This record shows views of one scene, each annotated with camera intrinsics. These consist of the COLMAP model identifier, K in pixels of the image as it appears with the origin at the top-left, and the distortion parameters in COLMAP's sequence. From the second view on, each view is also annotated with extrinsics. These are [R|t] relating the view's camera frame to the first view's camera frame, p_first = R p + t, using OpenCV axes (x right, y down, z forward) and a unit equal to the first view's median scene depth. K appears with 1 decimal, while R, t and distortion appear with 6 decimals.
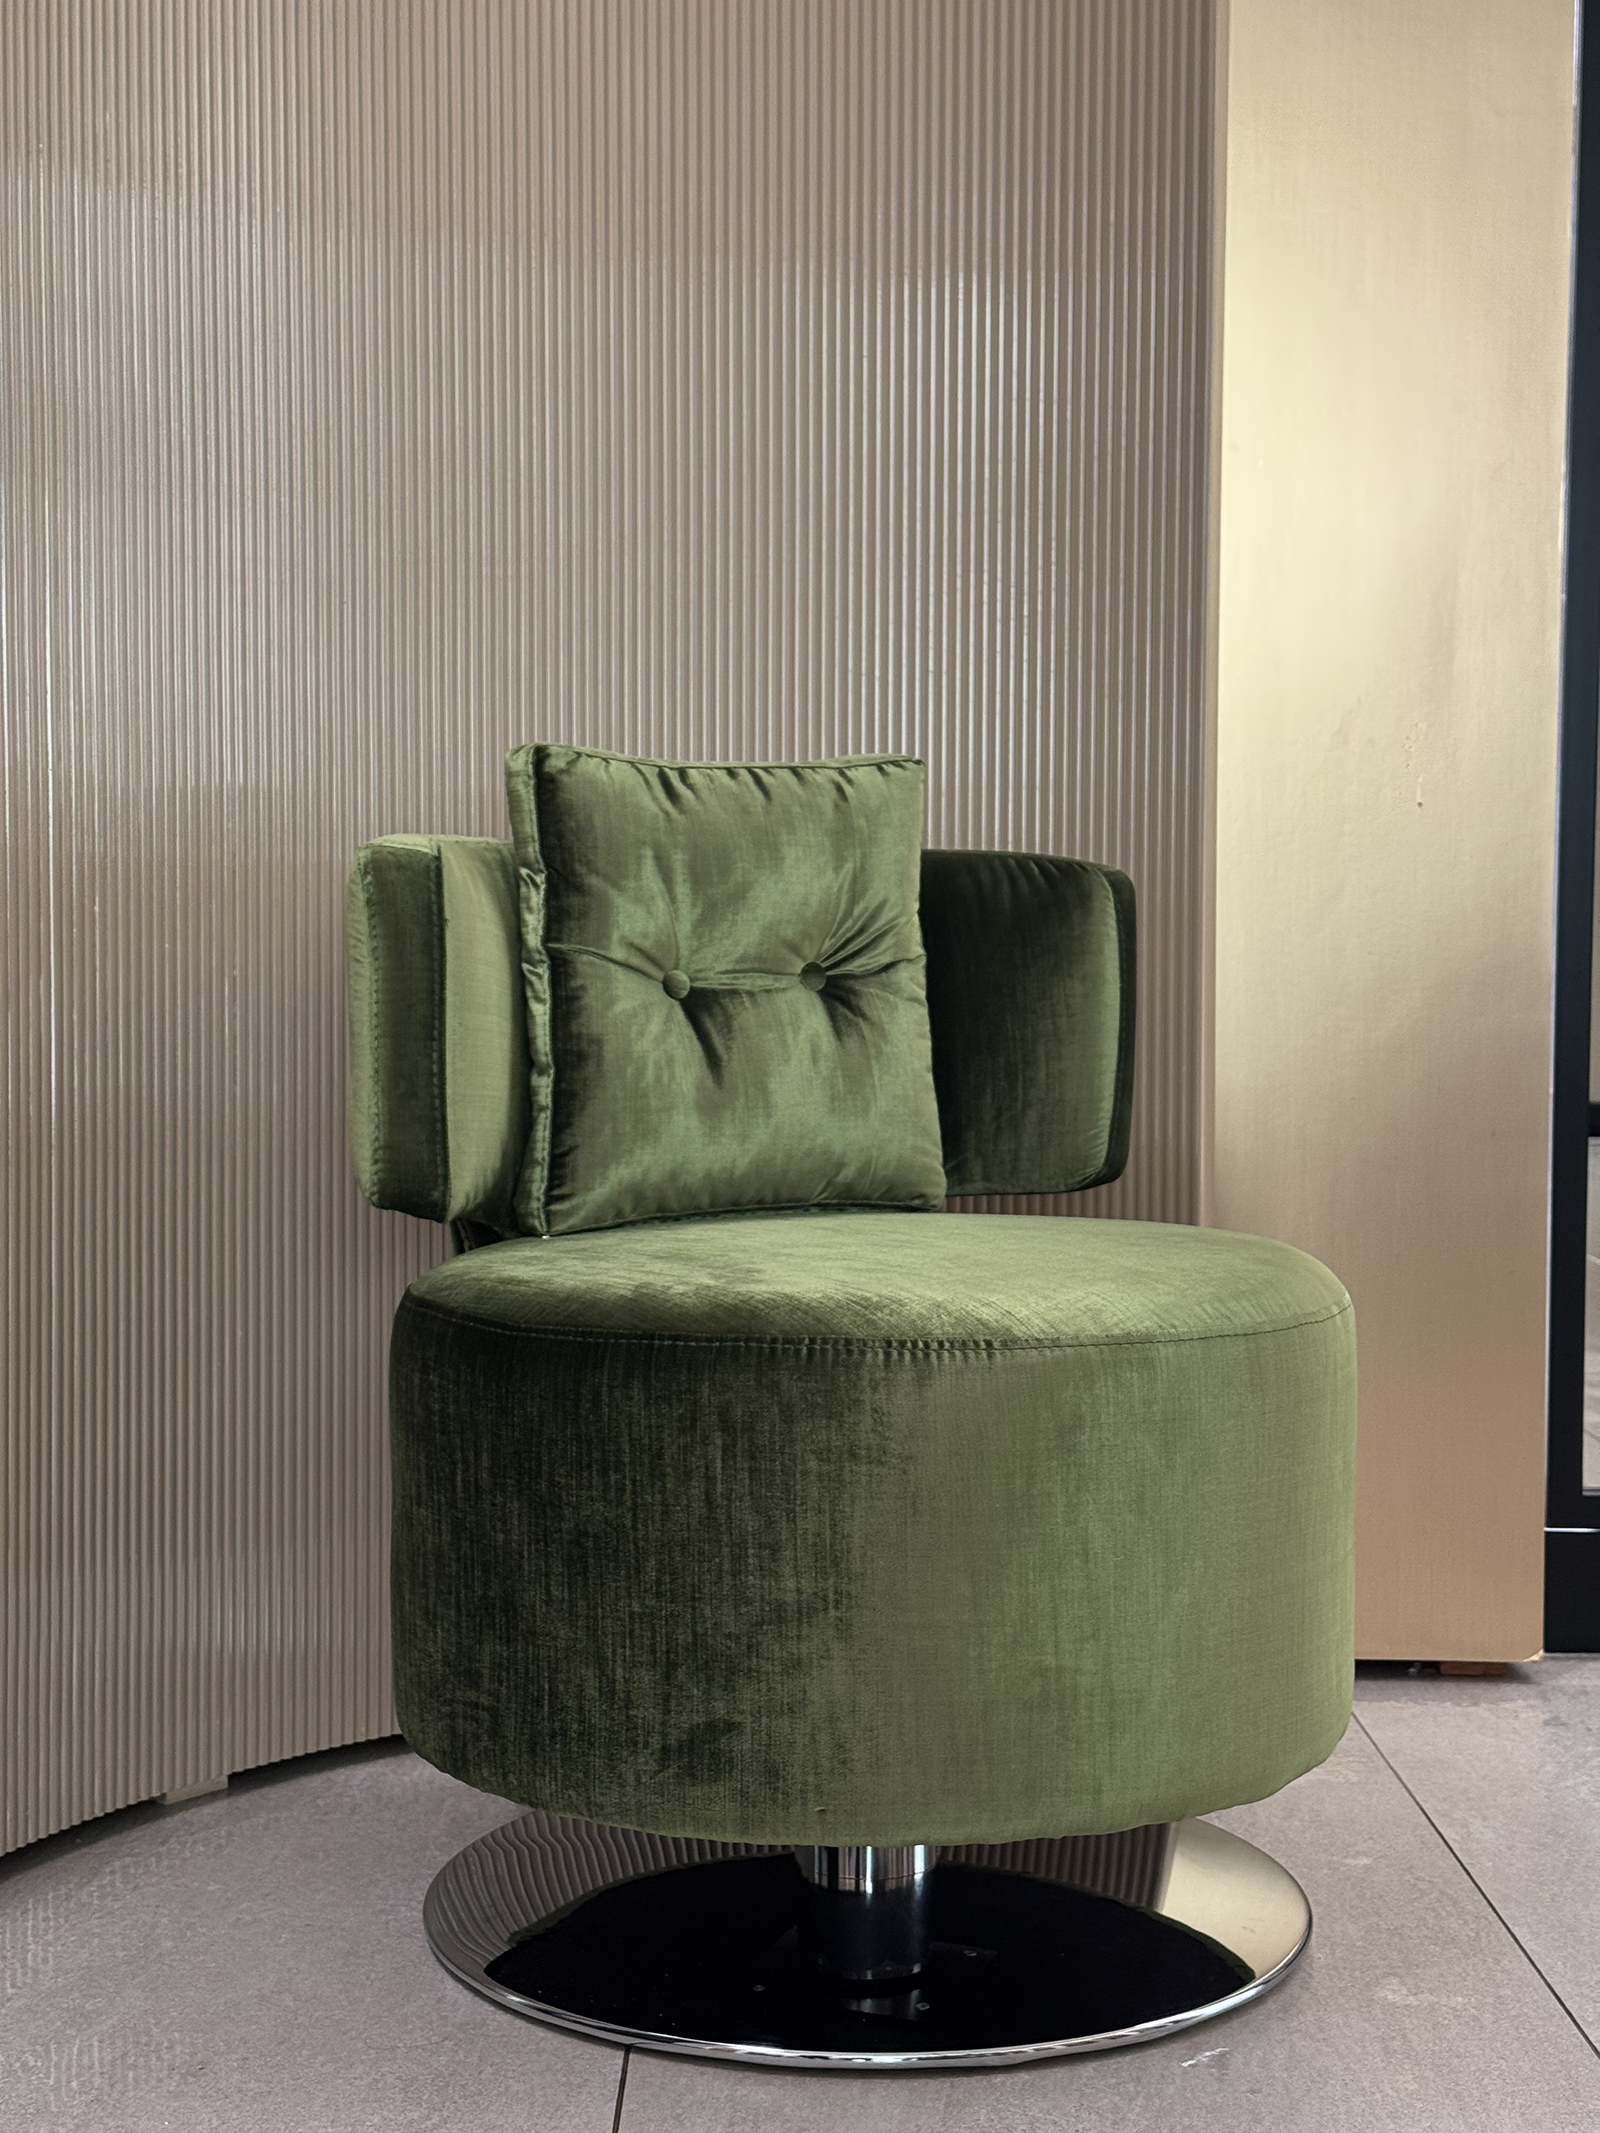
lens RADIAL K [[2933.2, 0, 761.0], [0, 2933.2, 1067.2], [0, 0, 1]] dist [0.142694, -0.008773]
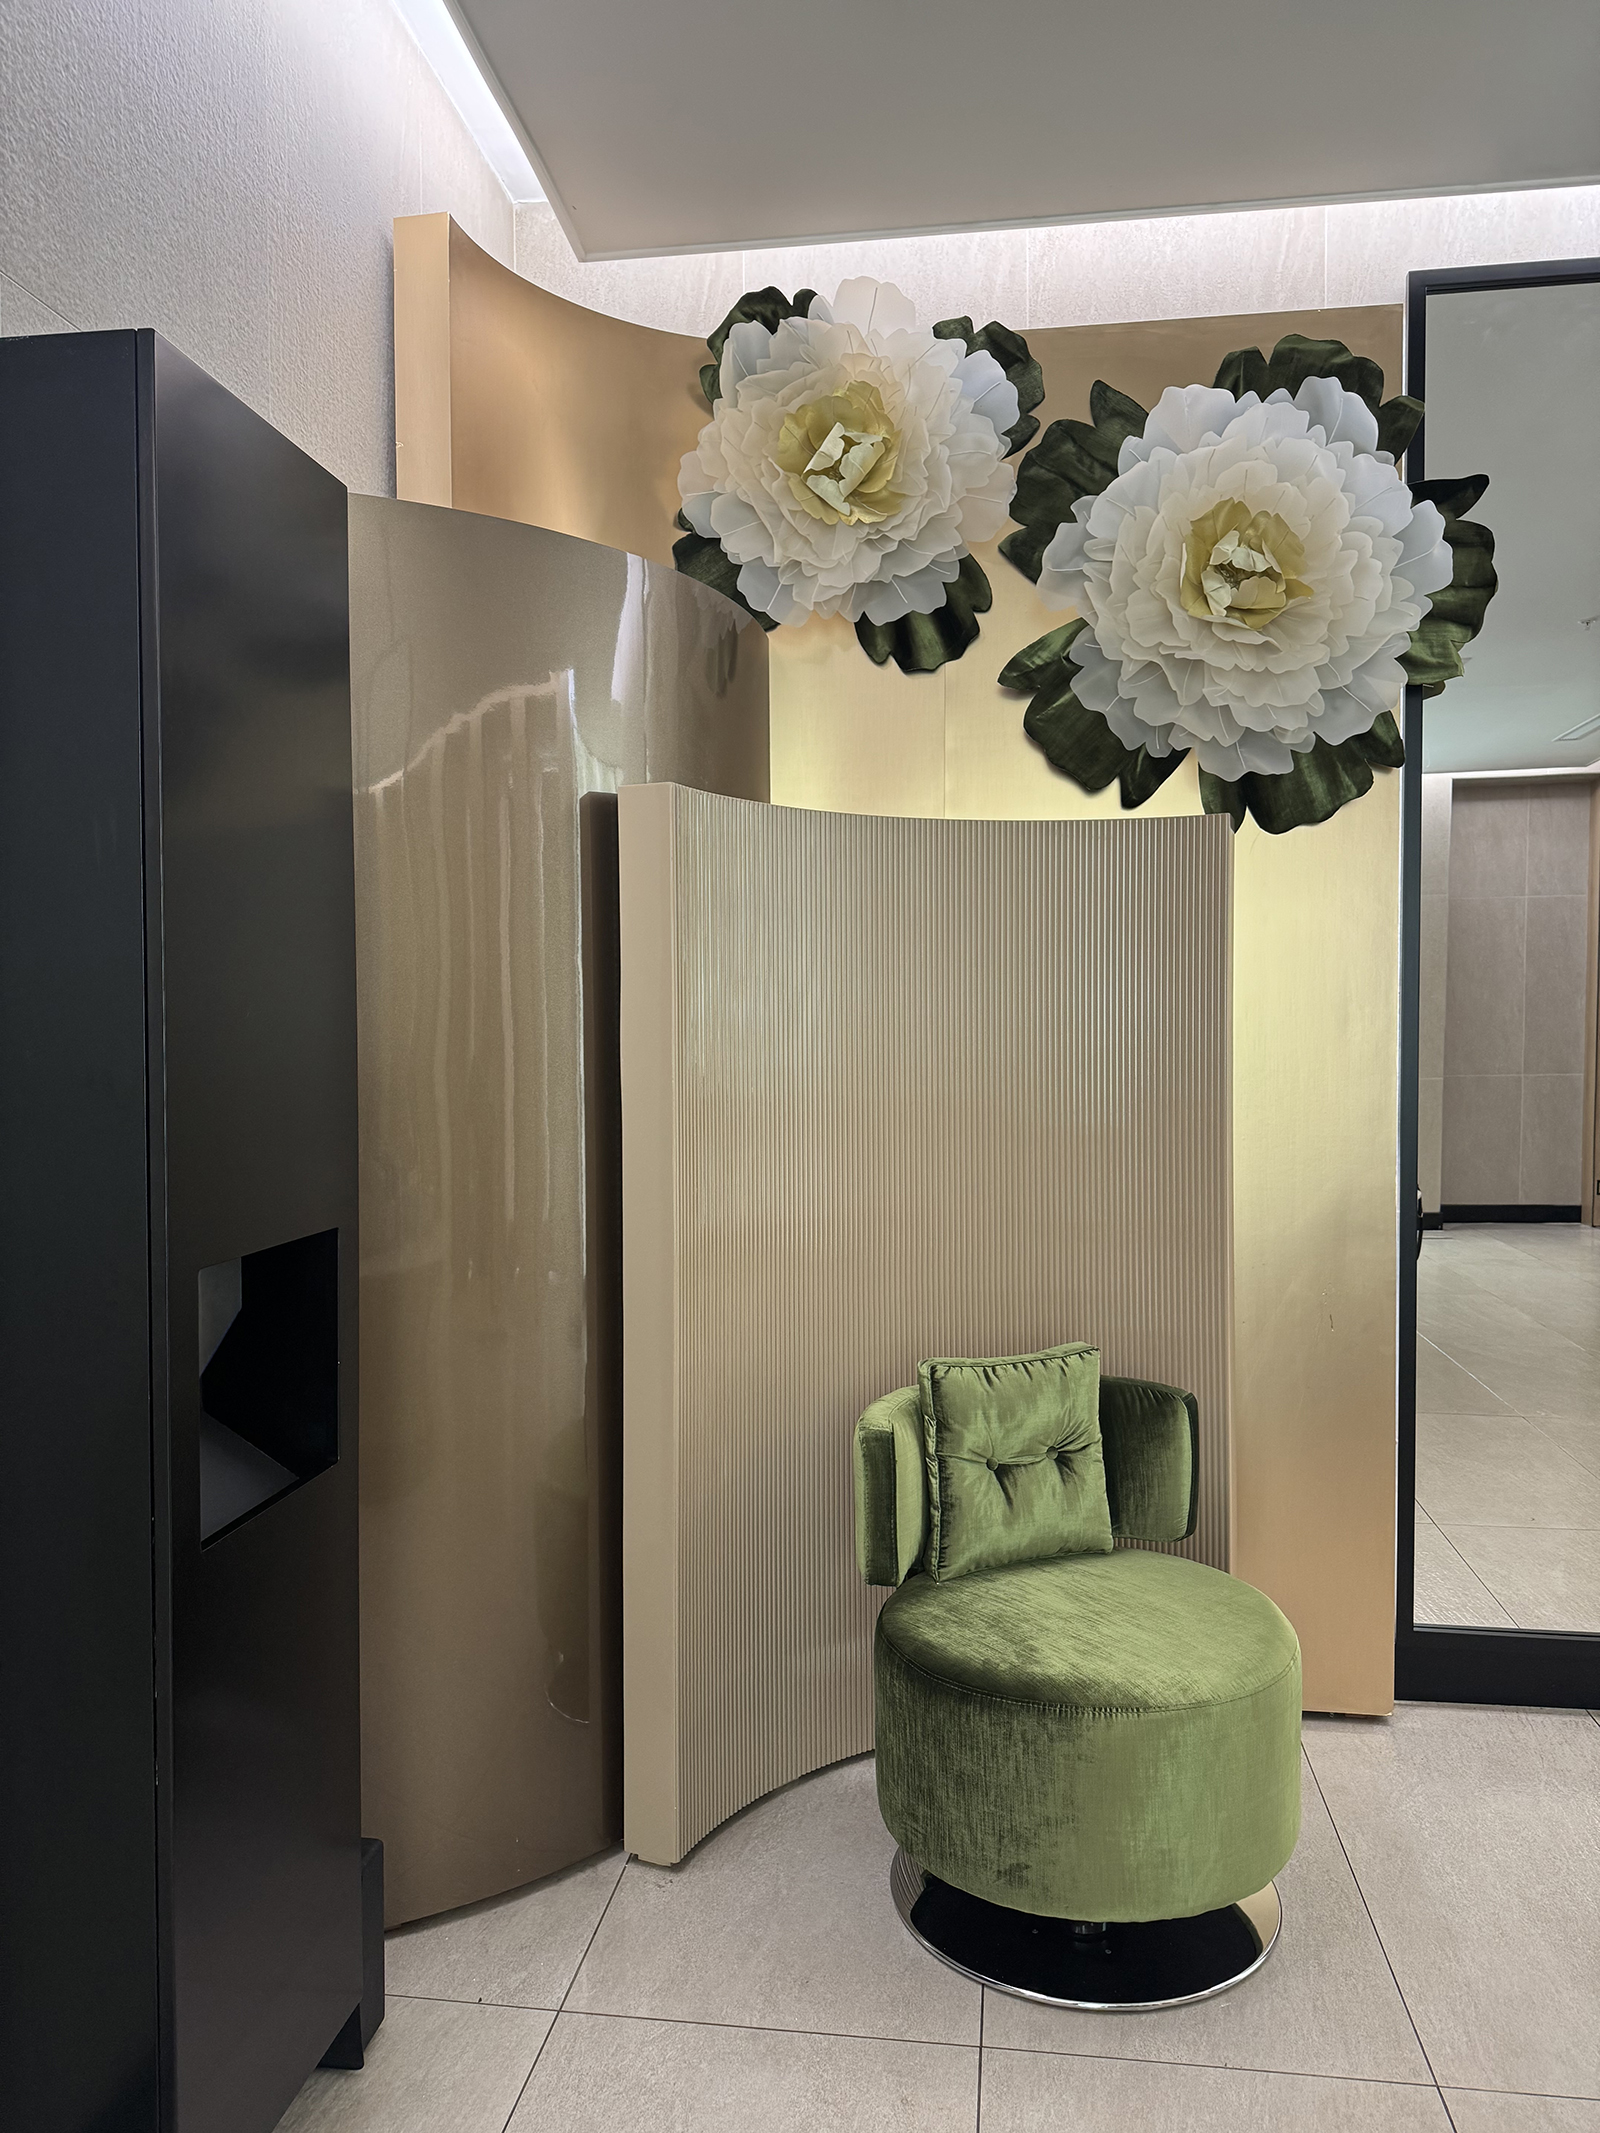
lens RADIAL K [[1481.9, 0, 795.2], [0, 1481.9, 1071.7], [0, 0, 1]] dist [0.080367, -0.102110]
pose [[0.990989, -0.006941, -0.133766, -0.023984], [0.005624, 0.999932, -0.010221, -0.331649], [0.133828, 0.009377, 0.990960, -0.184561]]
